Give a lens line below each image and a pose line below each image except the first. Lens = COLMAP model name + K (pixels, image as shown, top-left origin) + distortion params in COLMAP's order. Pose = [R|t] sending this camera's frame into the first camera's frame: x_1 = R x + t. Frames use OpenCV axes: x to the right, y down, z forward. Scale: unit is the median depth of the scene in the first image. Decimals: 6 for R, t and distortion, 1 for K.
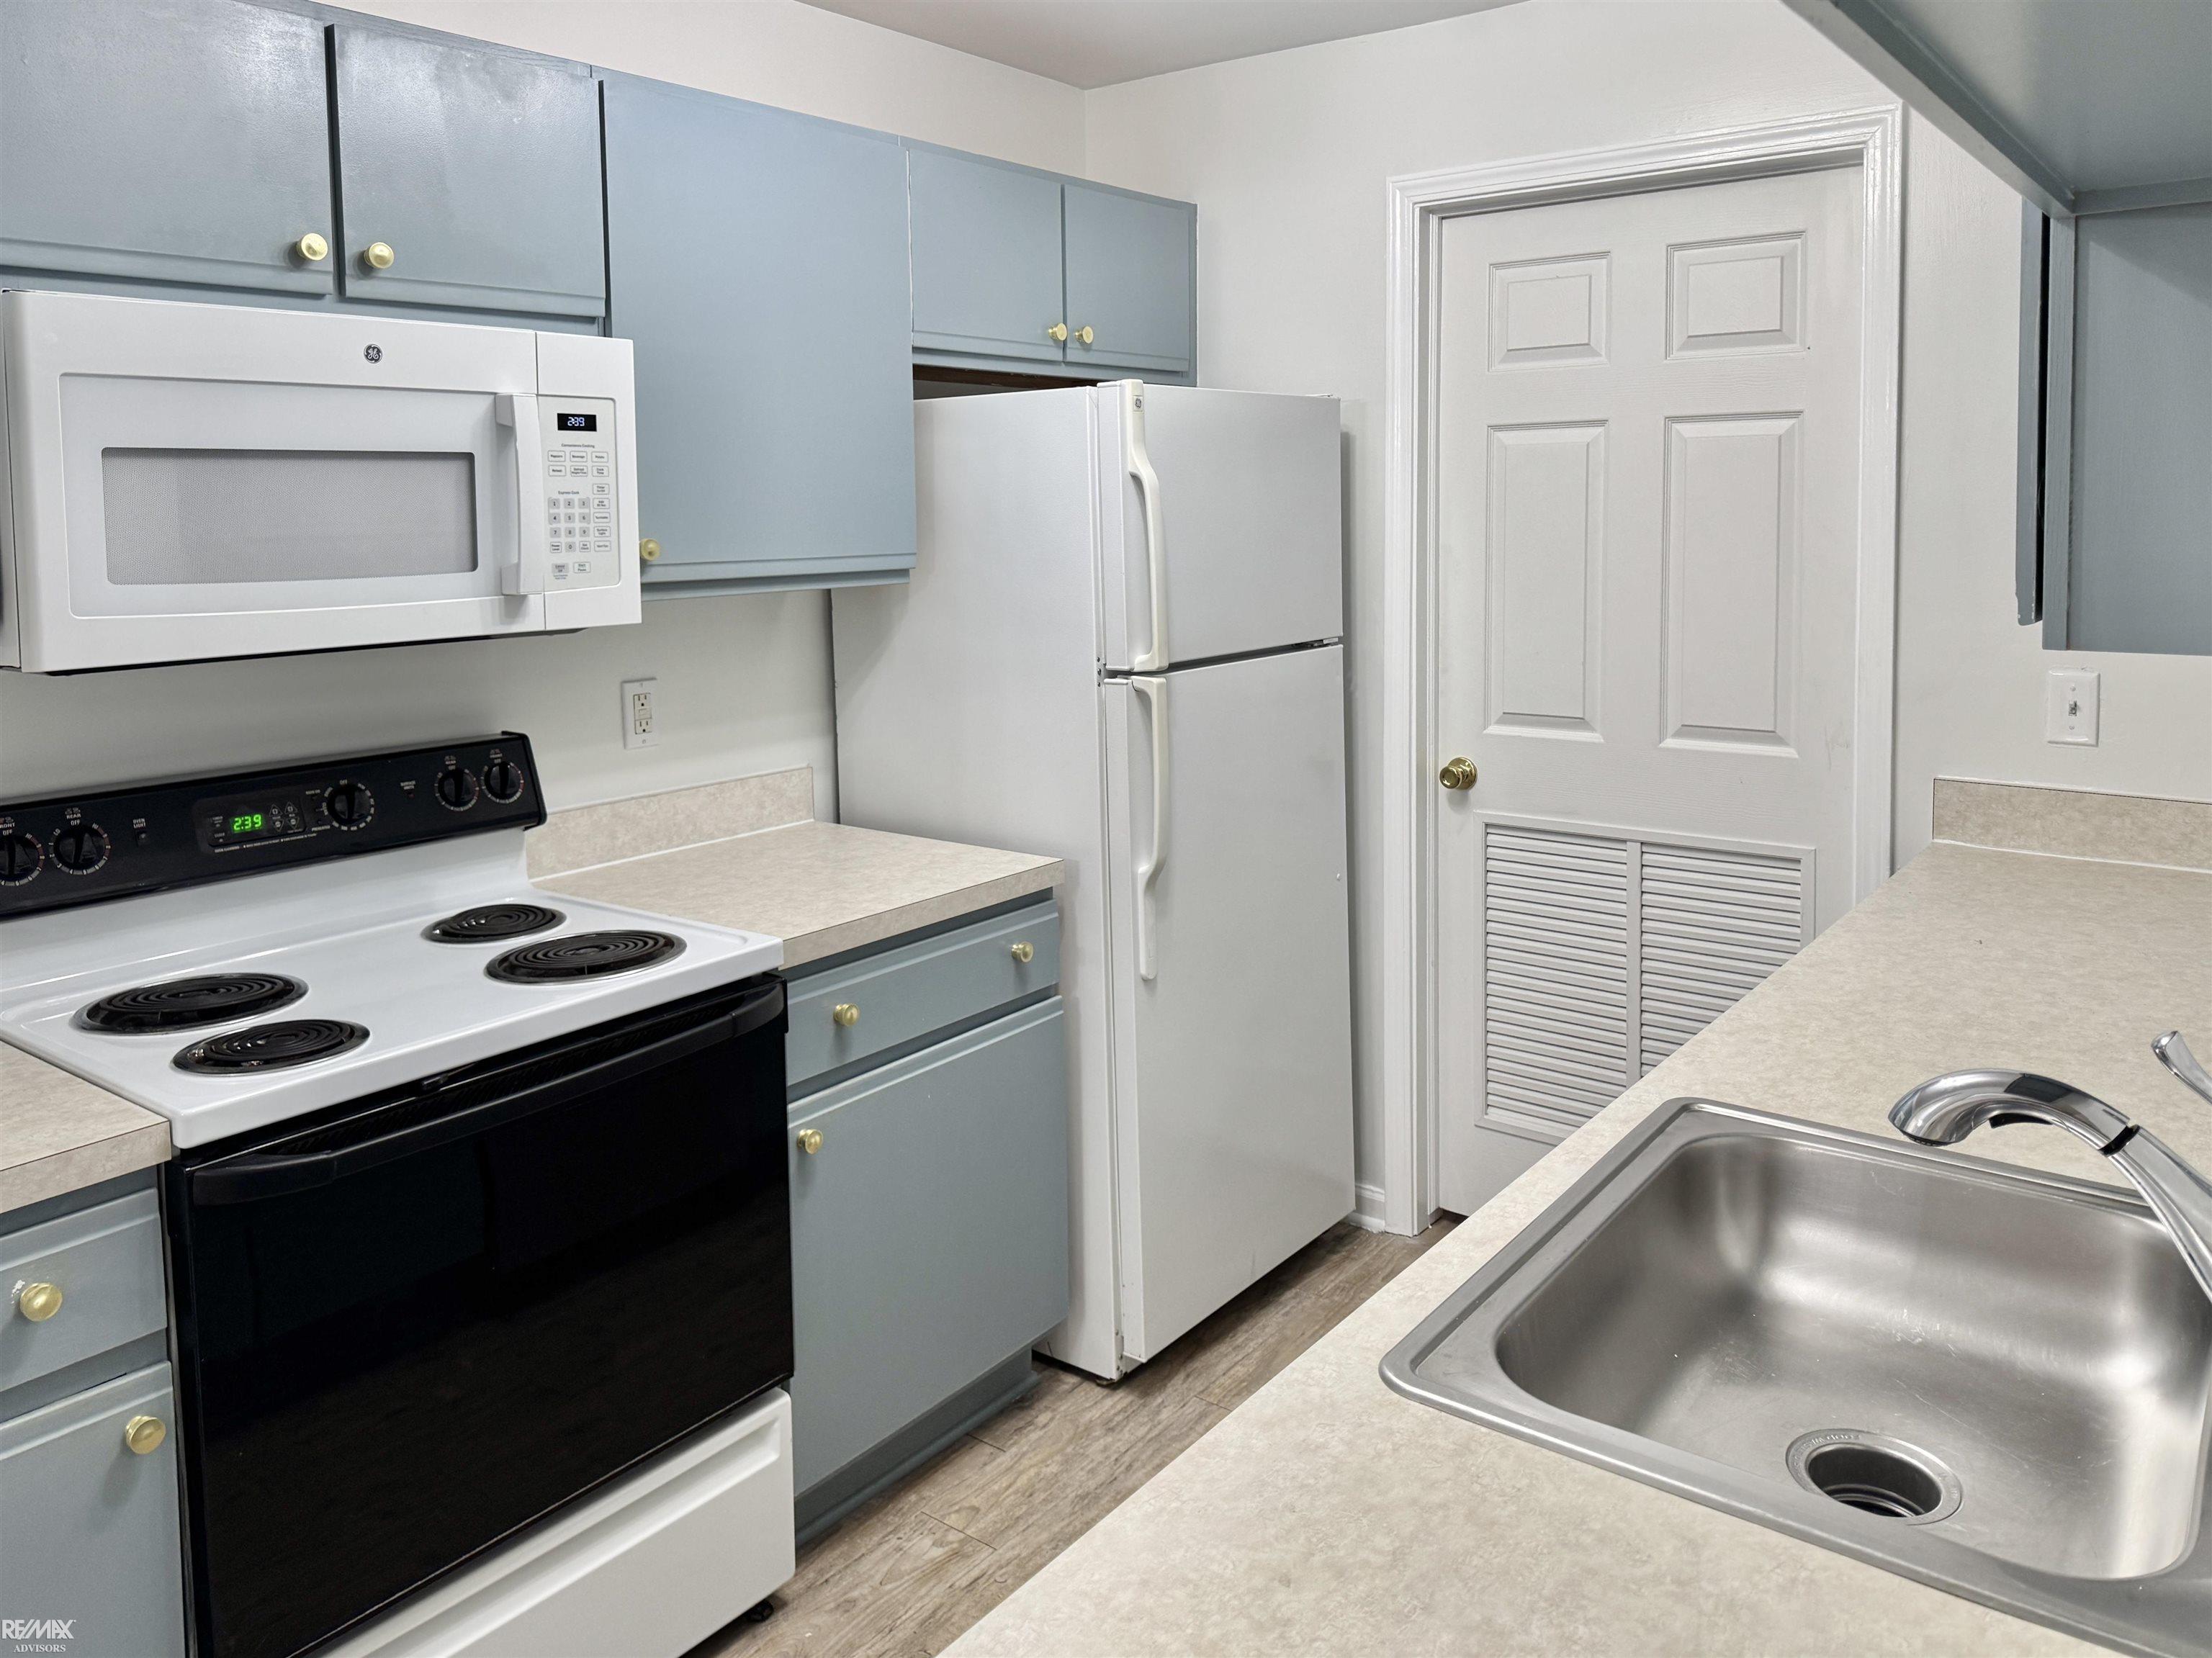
lens RADIAL K [[1613.4, 0, 1114.1], [0, 1613.4, 598.8], [0, 0, 1]] dist [0.046847, -0.036903]
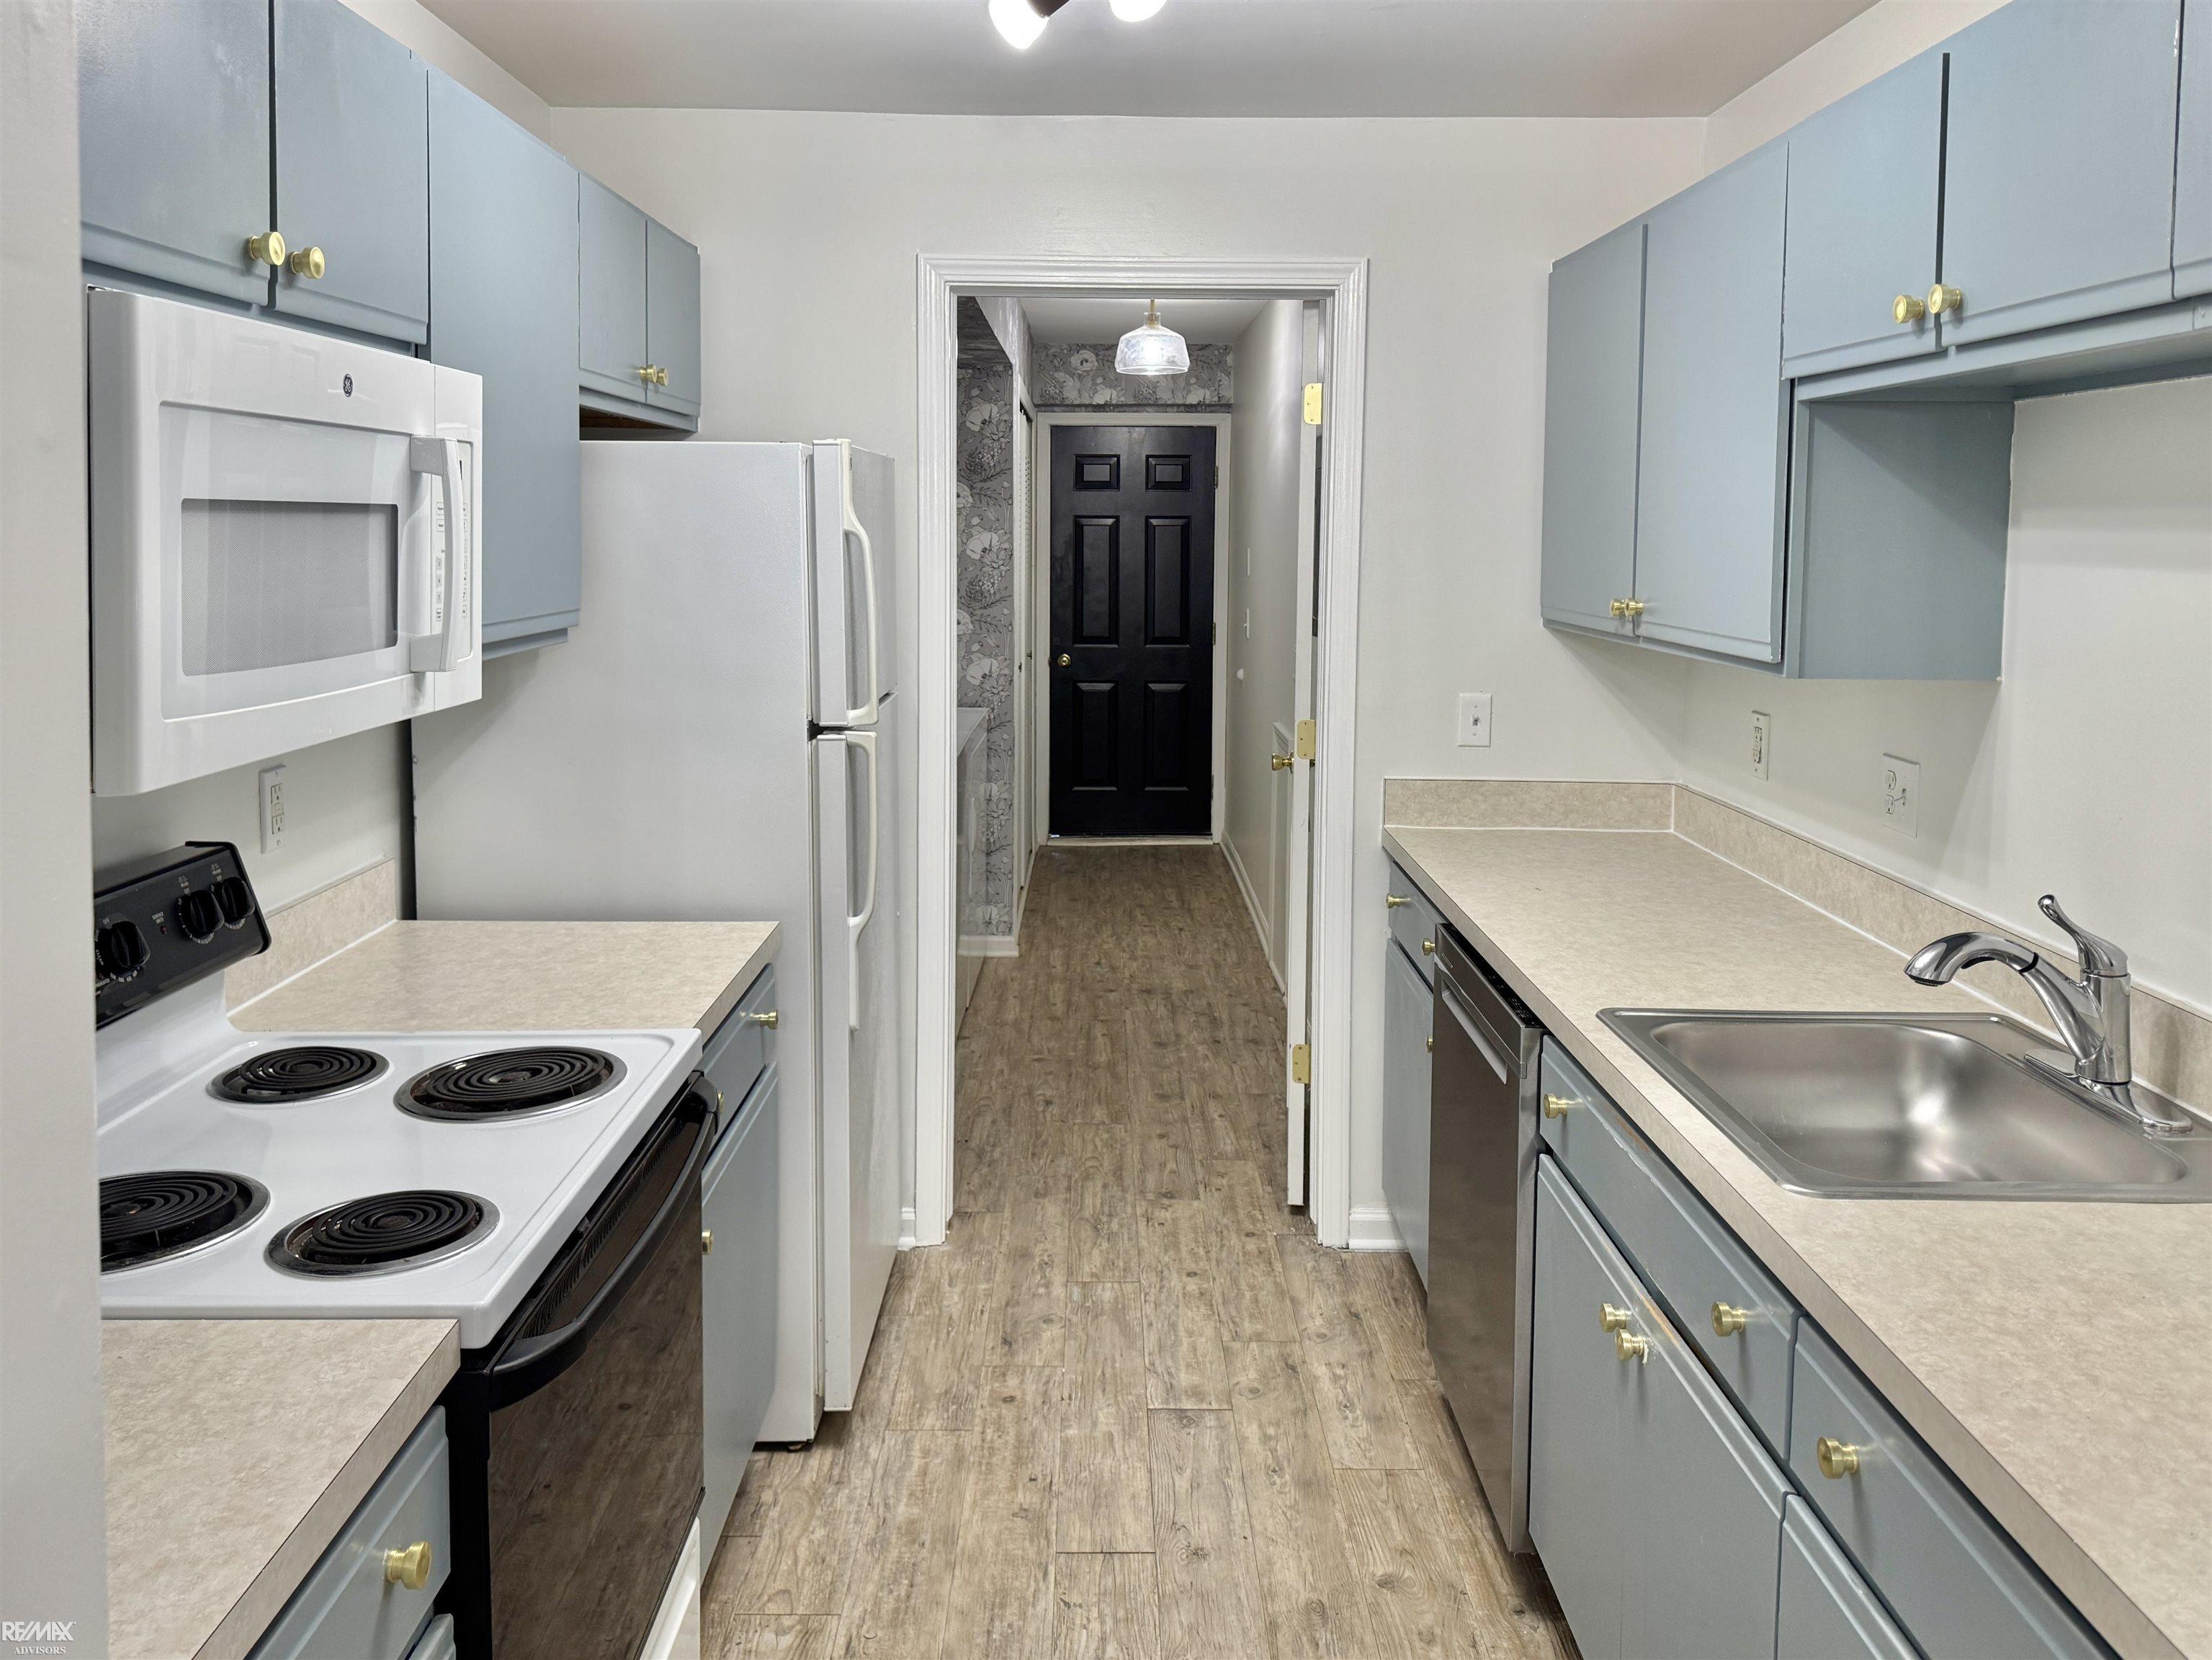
lens RADIAL K [[1674.2, 0, 1102.0], [0, 1674.2, 618.5], [0, 0, 1]] dist [0.064850, -0.070607]
pose [[0.791572, -0.009393, 0.611004, -0.524223], [0.013685, 0.999904, -0.002357, -0.019380], [-0.610923, 0.010227, 0.791624, 0.068473]]
